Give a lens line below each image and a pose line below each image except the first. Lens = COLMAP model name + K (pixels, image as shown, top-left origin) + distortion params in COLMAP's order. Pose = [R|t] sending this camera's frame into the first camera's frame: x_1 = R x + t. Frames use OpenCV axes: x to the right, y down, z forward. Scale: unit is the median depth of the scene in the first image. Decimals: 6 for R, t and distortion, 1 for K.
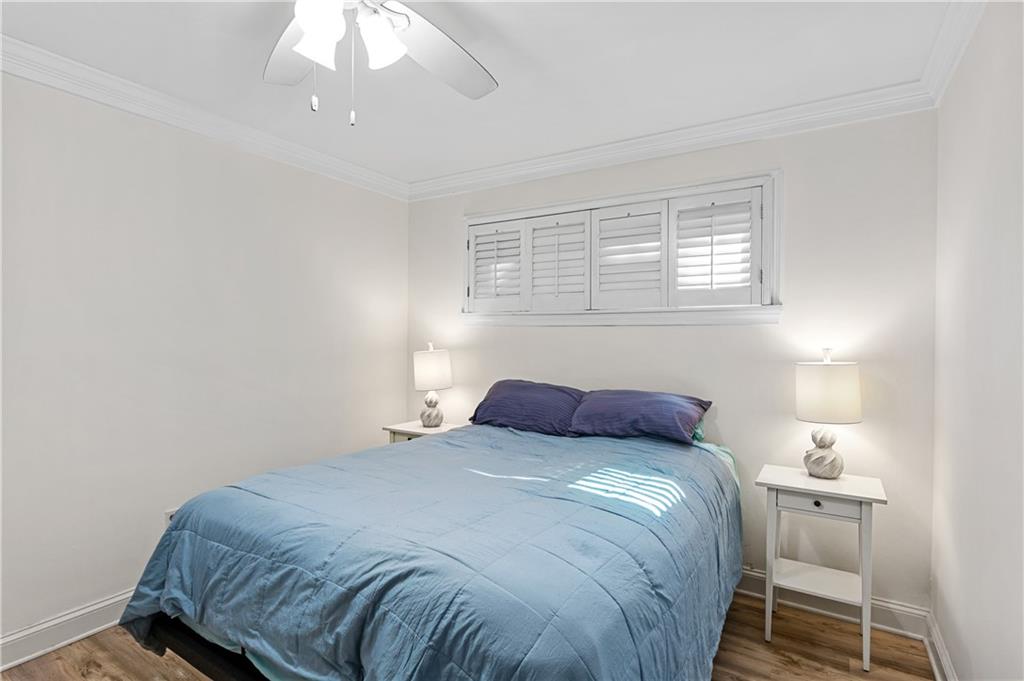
lens RADIAL K [[496.2, 0, 512.3], [0, 496.2, 341.6], [0, 0, 1]] dist [-0.004113, -0.000289]
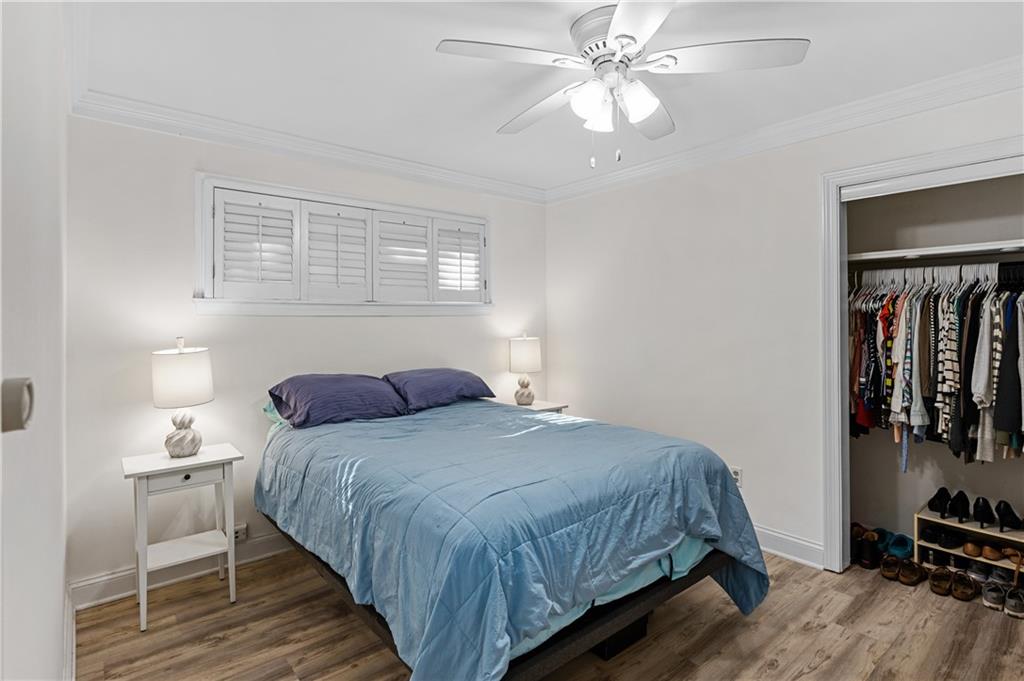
lens RADIAL K [[496.2, 0, 519.7], [0, 496.2, 312.3], [0, 0, 1]] dist [-0.004113, -0.000289]
pose [[0.323379, 0.000378, 0.946270, -0.822425], [0.013905, 0.999890, -0.005151, -0.031451], [-0.946167, 0.014824, 0.323338, 0.363719]]
